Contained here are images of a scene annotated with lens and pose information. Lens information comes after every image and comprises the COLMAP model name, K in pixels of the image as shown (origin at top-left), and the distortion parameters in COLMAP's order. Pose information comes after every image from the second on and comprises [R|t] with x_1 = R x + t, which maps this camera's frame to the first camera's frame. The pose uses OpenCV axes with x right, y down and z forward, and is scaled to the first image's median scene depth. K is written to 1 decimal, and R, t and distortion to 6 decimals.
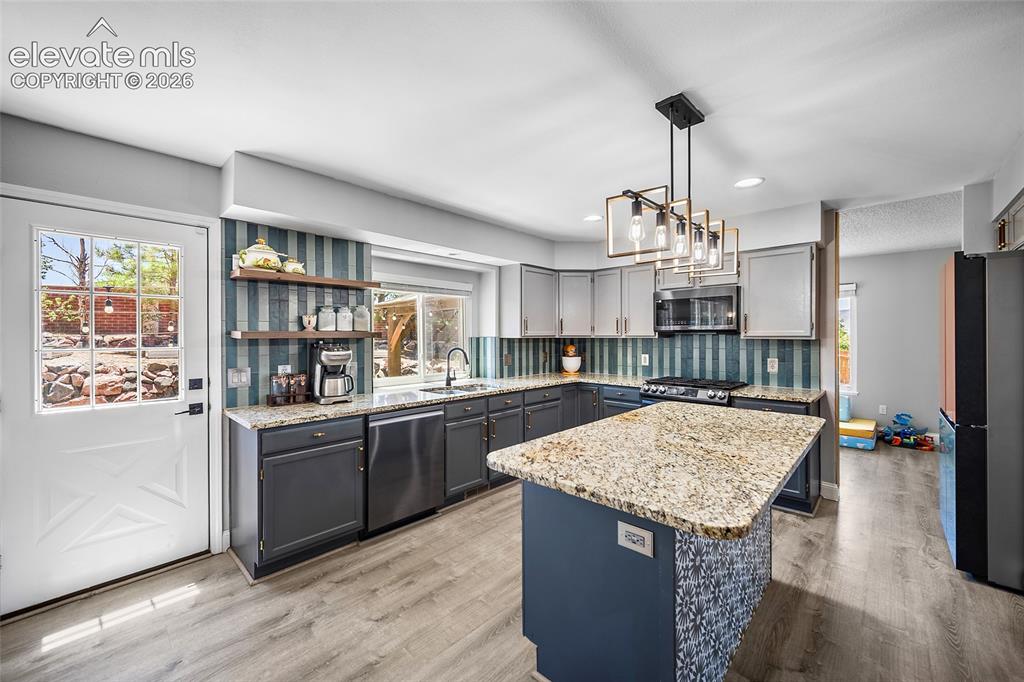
lens RADIAL K [[409.1, 0, 512.8], [0, 409.1, 337.1], [0, 0, 1]] dist [-0.000428, -0.001219]
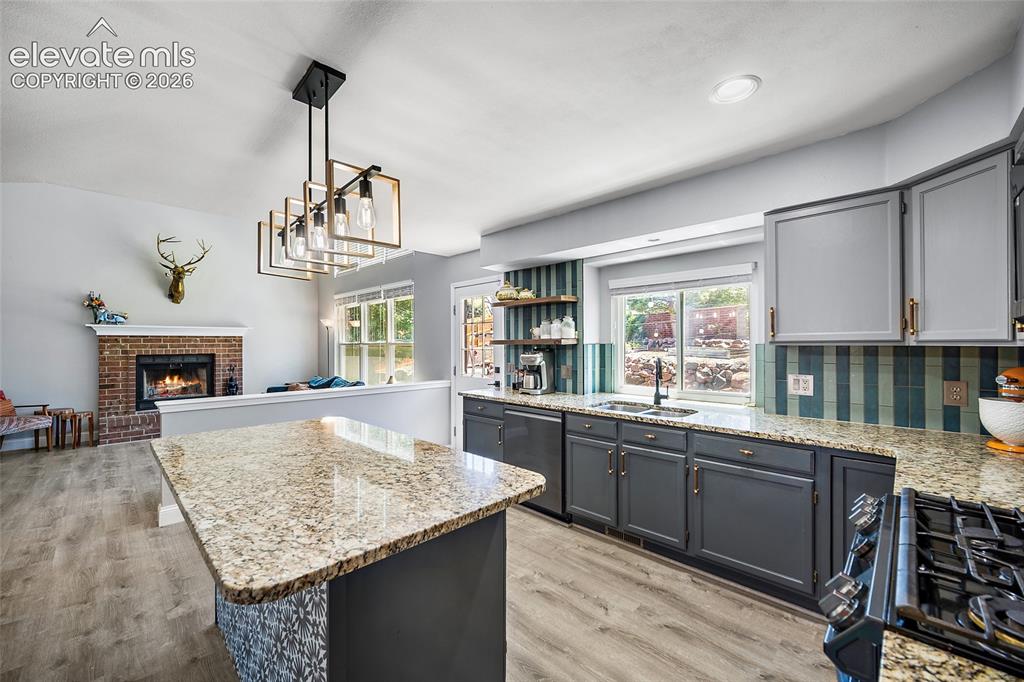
lens RADIAL K [[409.1, 0, 521.5], [0, 409.1, 344.7], [0, 0, 1]] dist [-0.000428, -0.001219]
pose [[-0.021111, 0.004708, -0.999766, 0.729021], [0.000796, 0.999989, 0.004693, -0.002752], [0.999777, -0.000697, -0.021115, 0.833890]]
